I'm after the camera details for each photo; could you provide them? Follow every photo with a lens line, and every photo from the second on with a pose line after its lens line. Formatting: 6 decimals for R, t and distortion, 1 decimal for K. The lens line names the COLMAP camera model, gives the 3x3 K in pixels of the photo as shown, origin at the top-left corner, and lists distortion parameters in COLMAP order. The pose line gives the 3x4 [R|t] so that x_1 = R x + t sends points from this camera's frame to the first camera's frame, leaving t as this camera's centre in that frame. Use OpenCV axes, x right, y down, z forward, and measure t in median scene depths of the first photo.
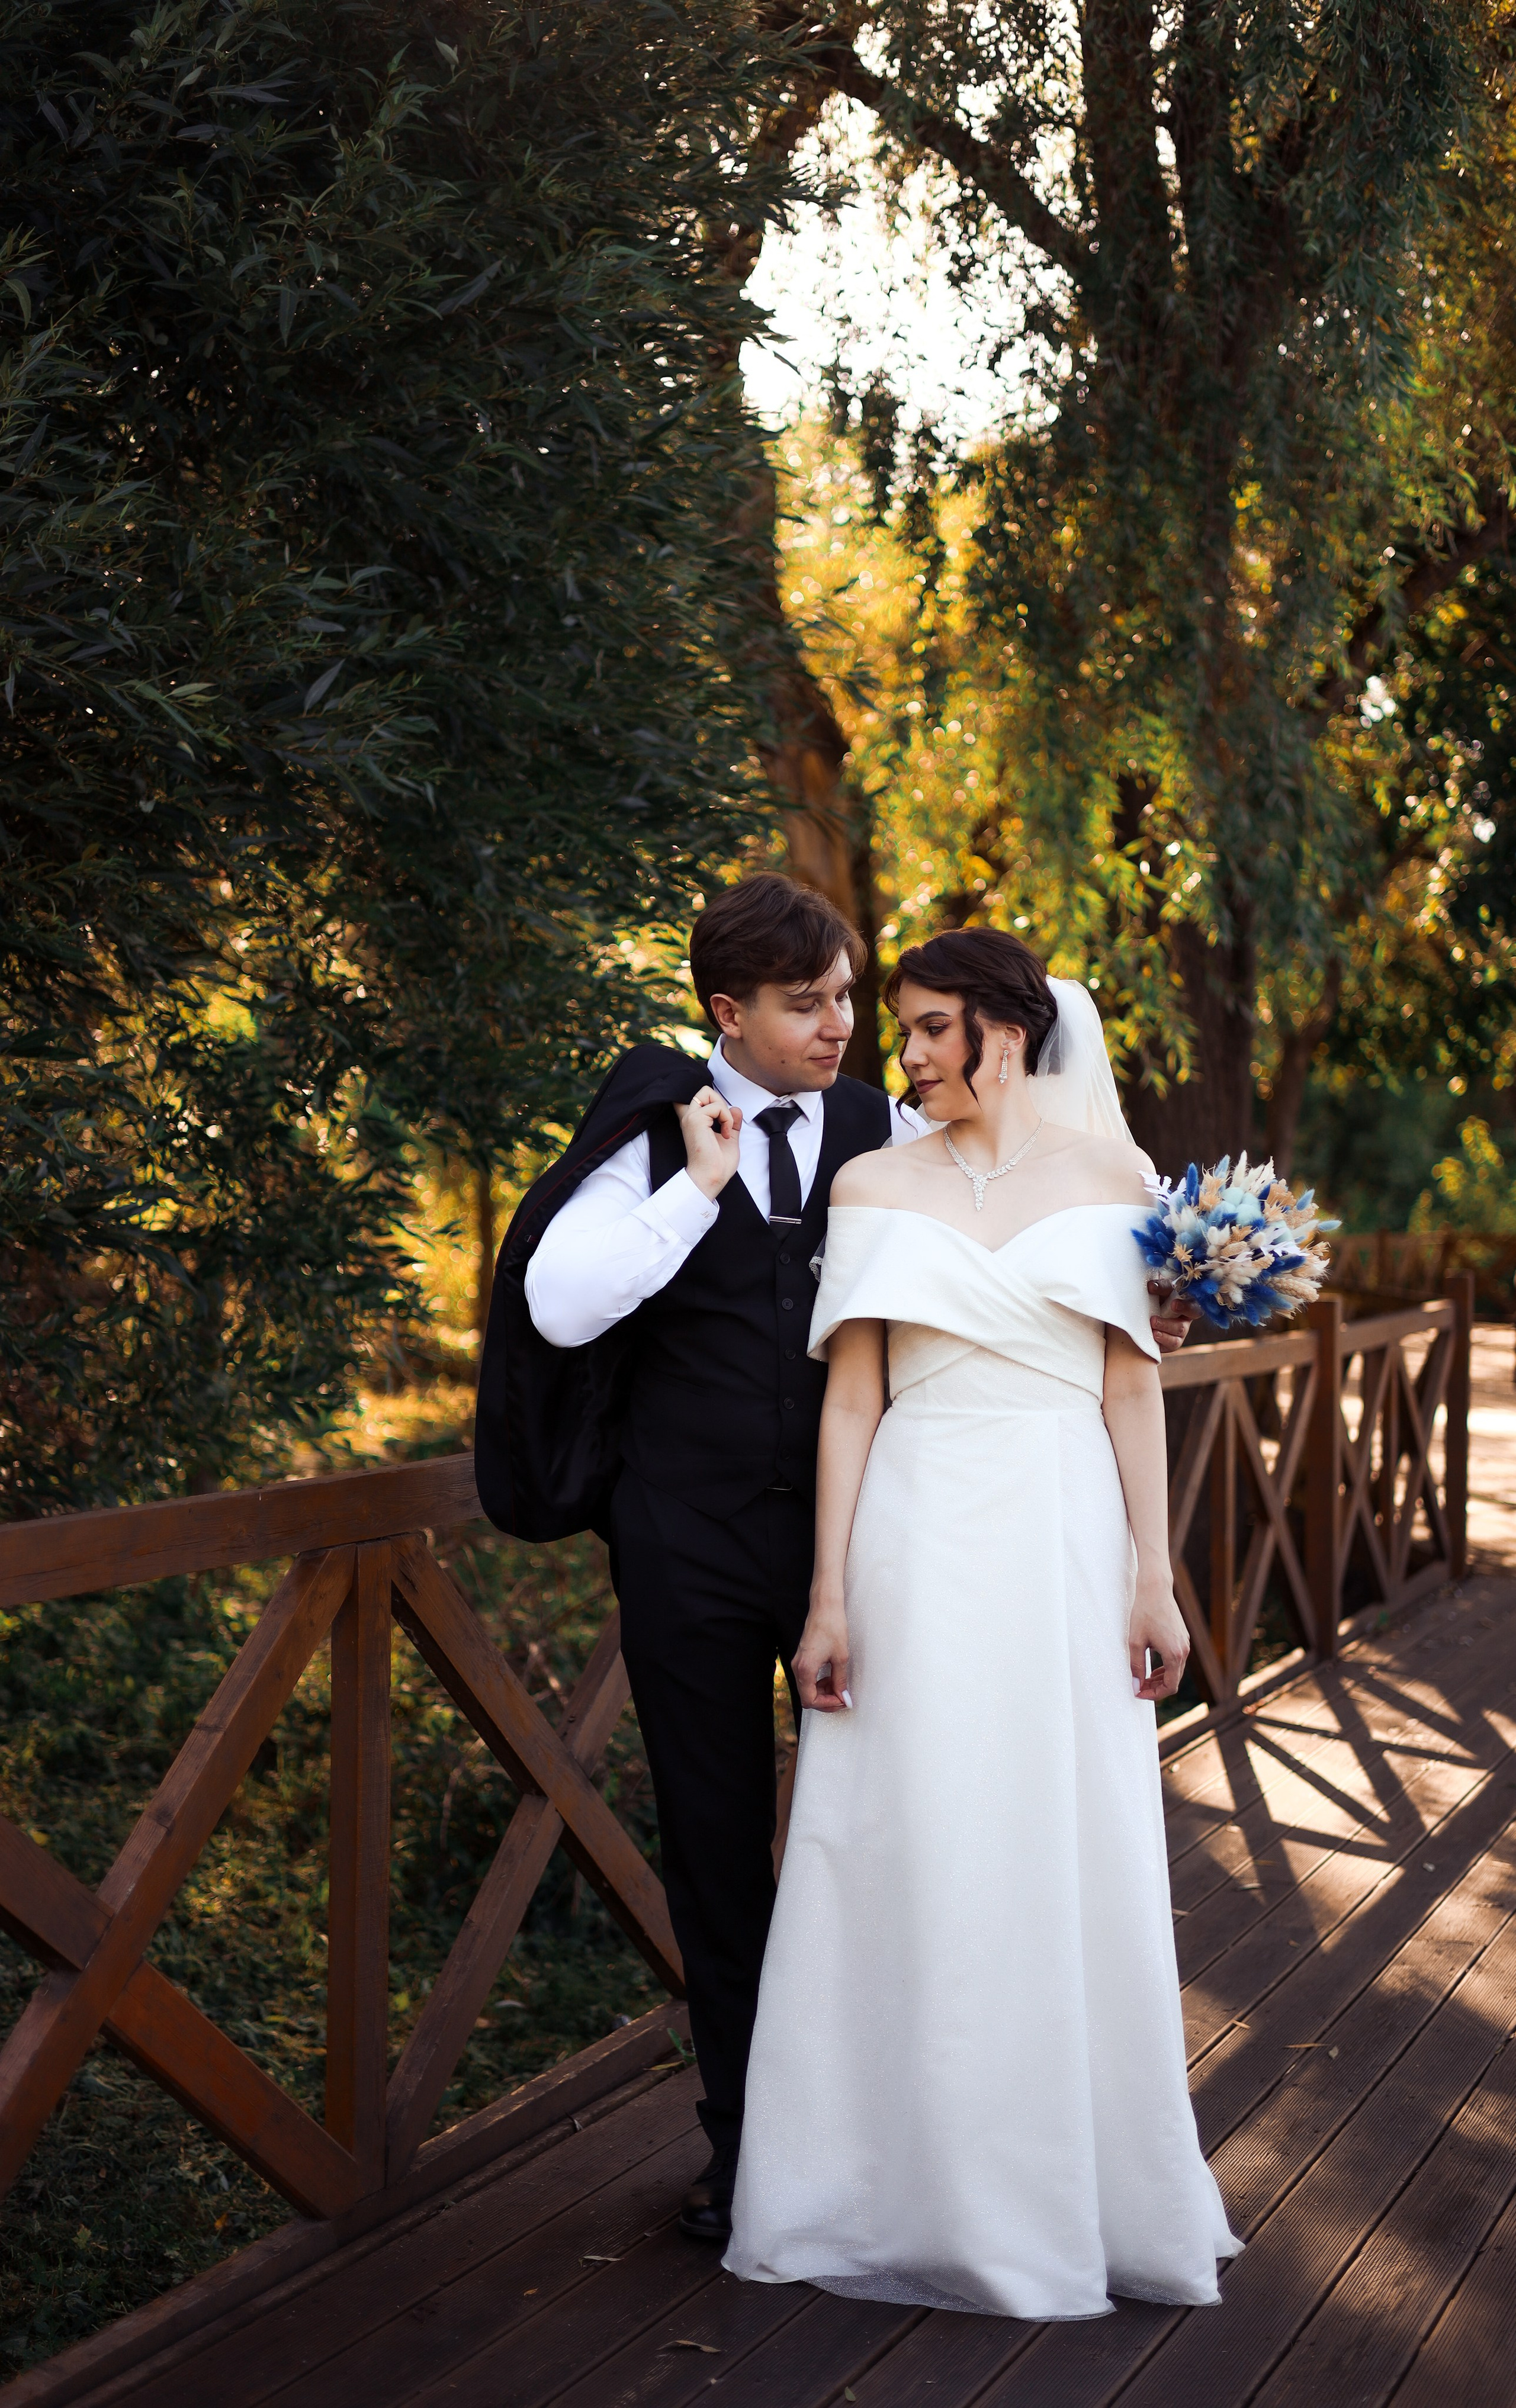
lens RADIAL K [[3432.7, 0, 758.0], [0, 3432.7, 1204.0], [0, 0, 1]] dist [0.037145, 0.003461]
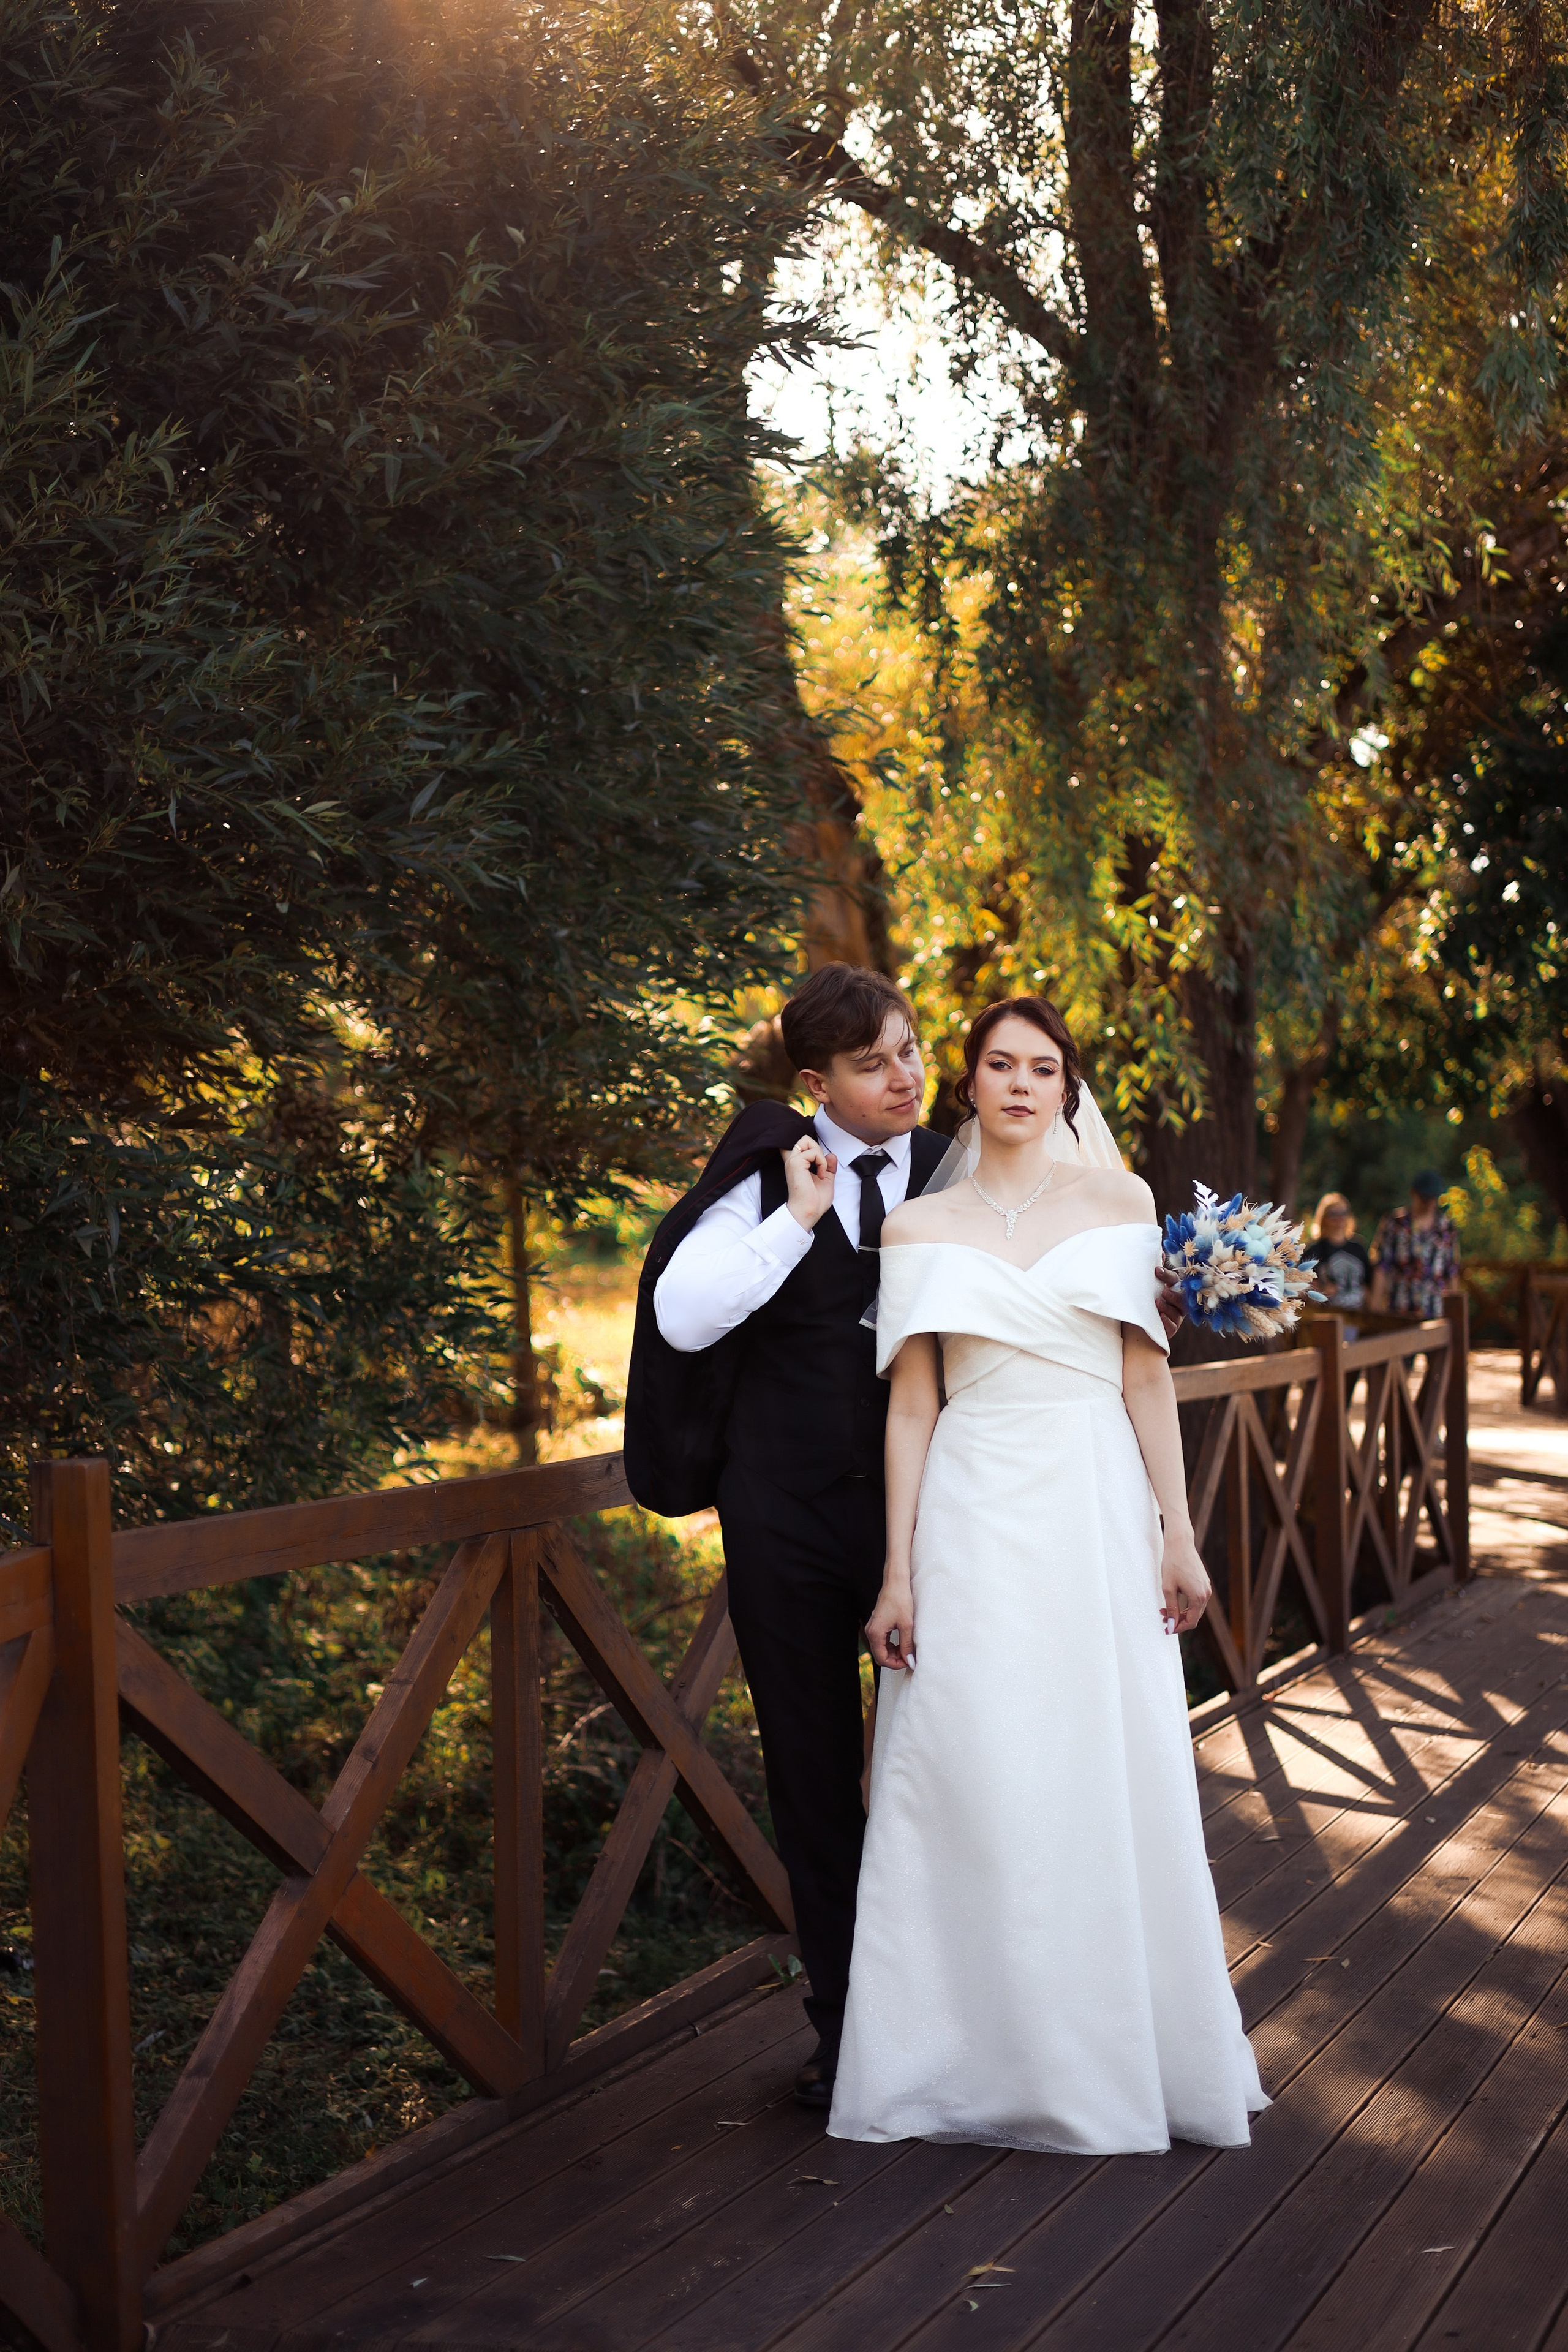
lens RADIAL K [[3467.3, 0, 784.0], [0, 3467.3, 1176.0], [0, 0, 1]] dist [0.040027, 0.100666]
pose [[0.999645, -0.025915, 0.006142, -0.011724], [0.026042, 0.999428, -0.021579, 0.001987], [-0.005579, 0.021731, 0.999748, -0.094343]]
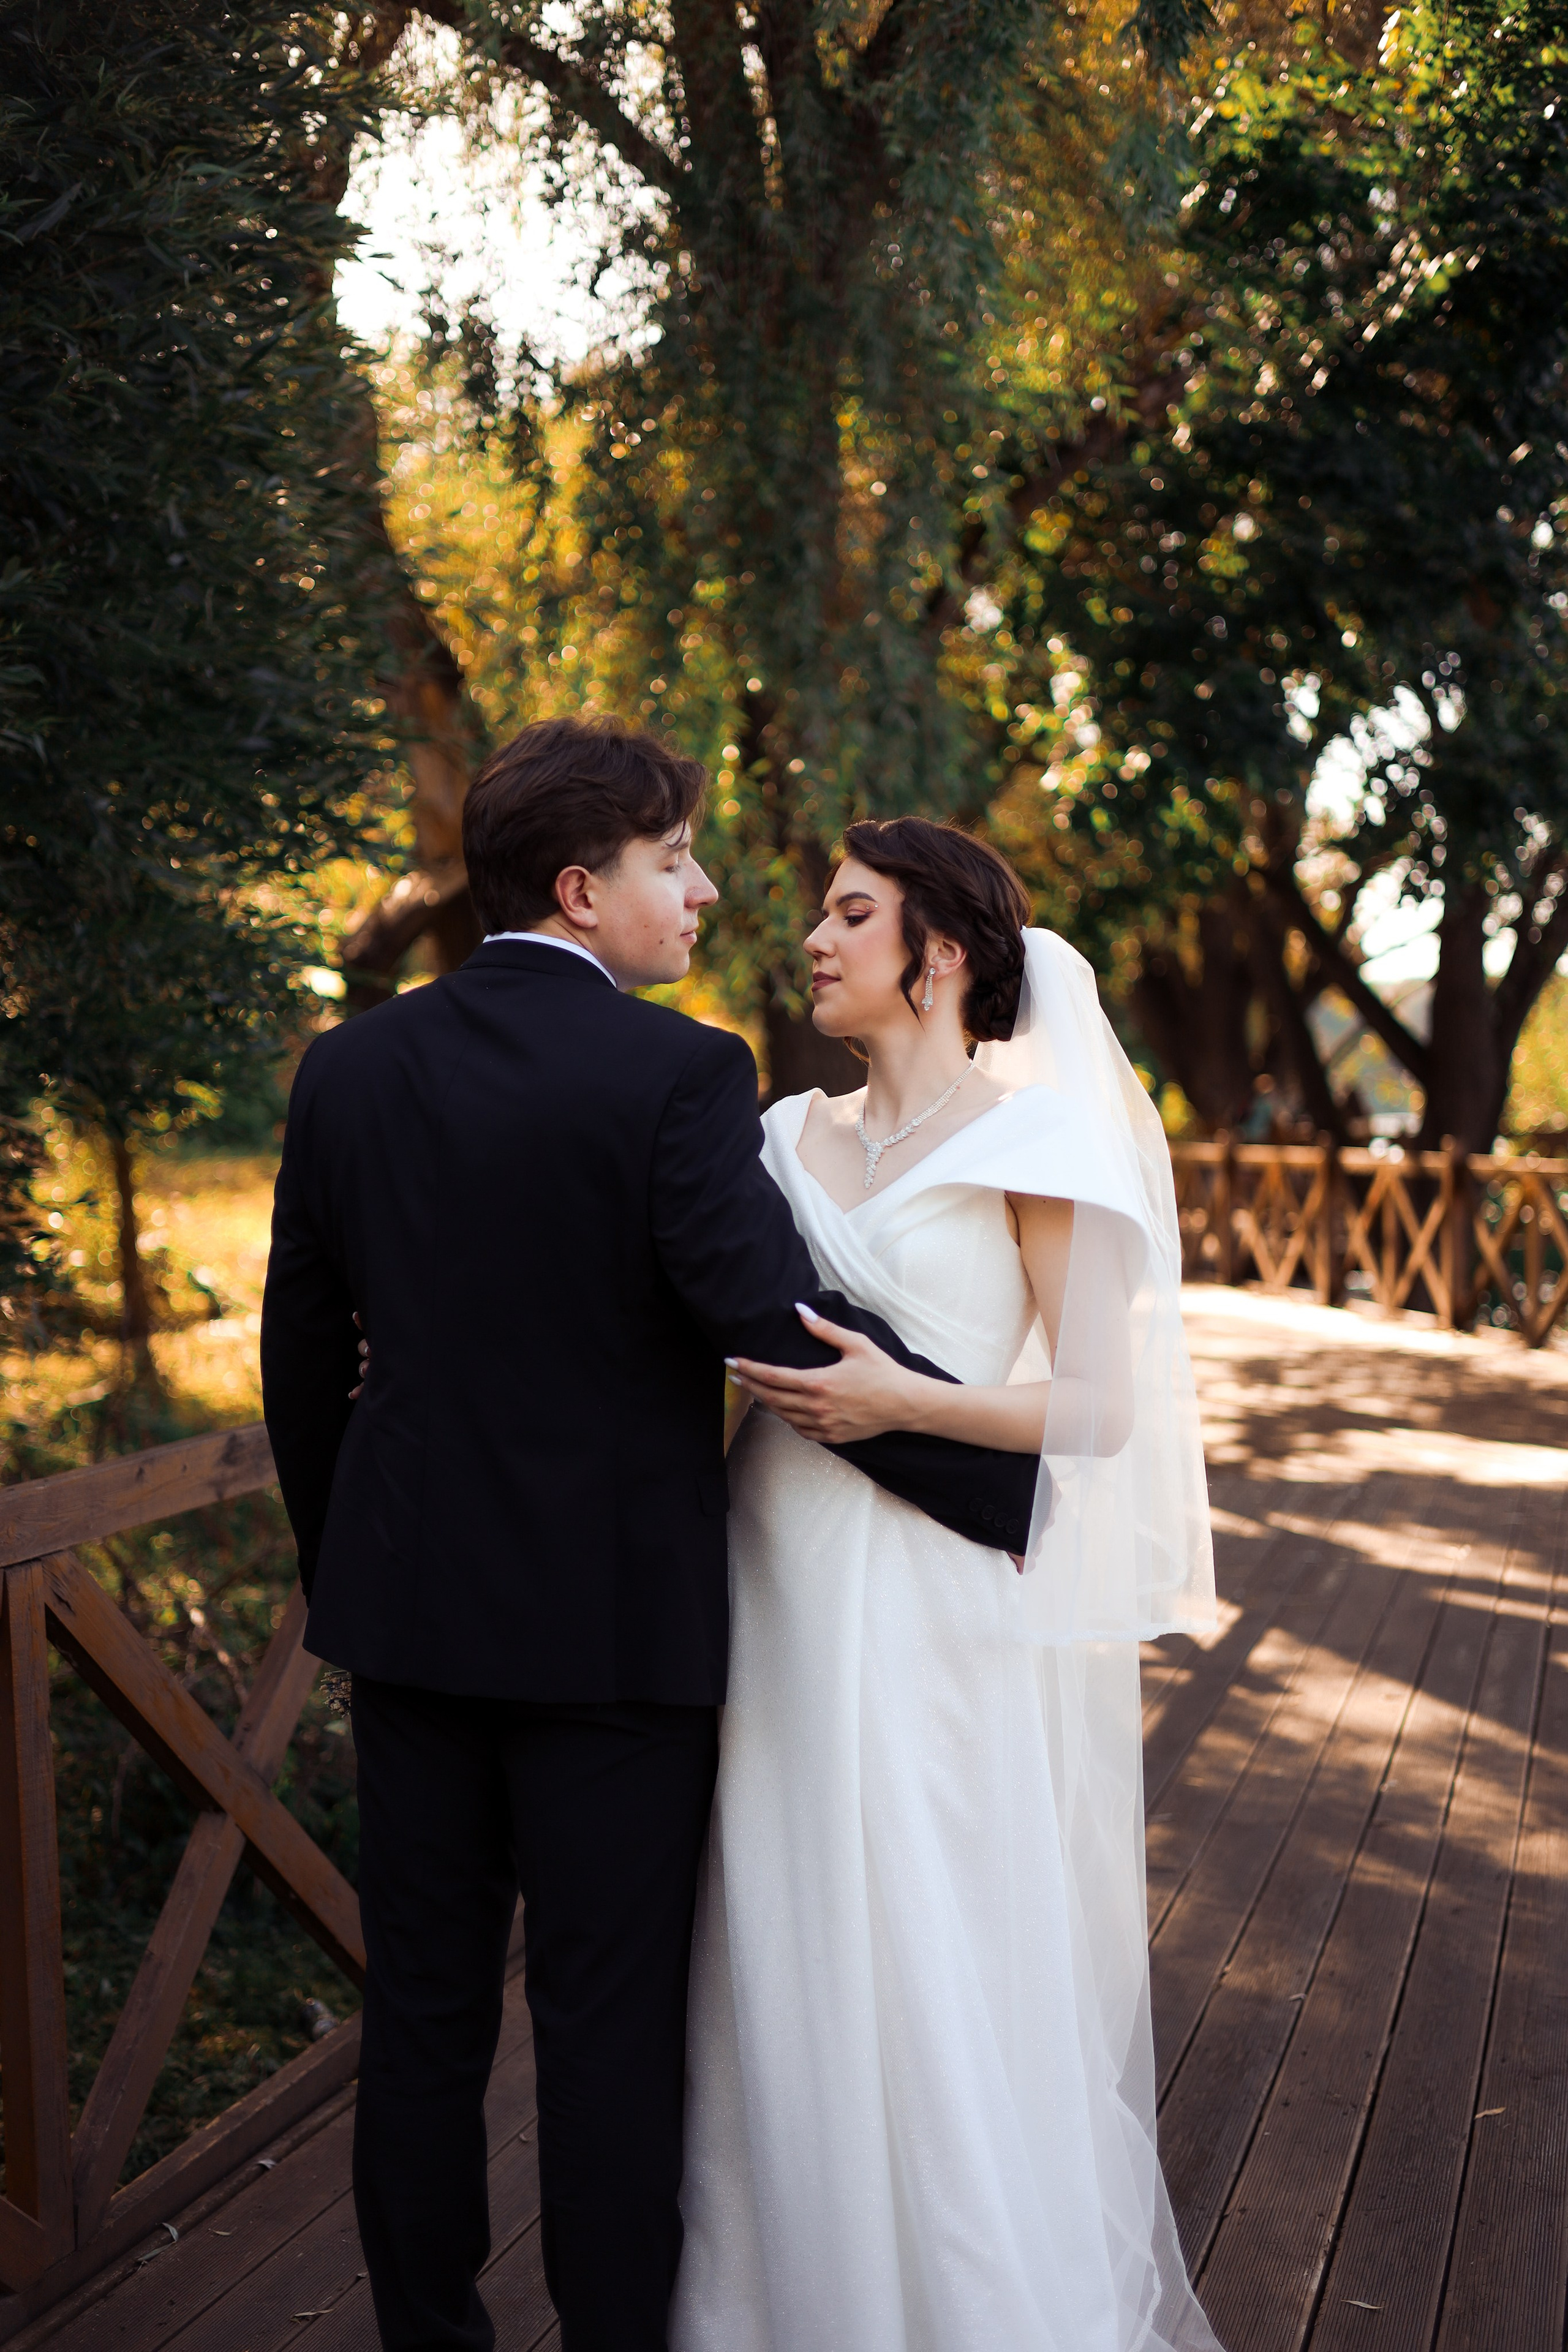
lens RADIAL K [[3341.2, 0, 736.6], [0, 3341.2, 1233.2], [0, 0, 1]] dist [-0.011086, -0.003157]
pose [[0.993378, -0.055510, 0.100593, -0.002753], [0.052088, 0.997981, 0.036334, -0.006083], [-0.102407, -0.030854, 0.994264, 0.041827]]
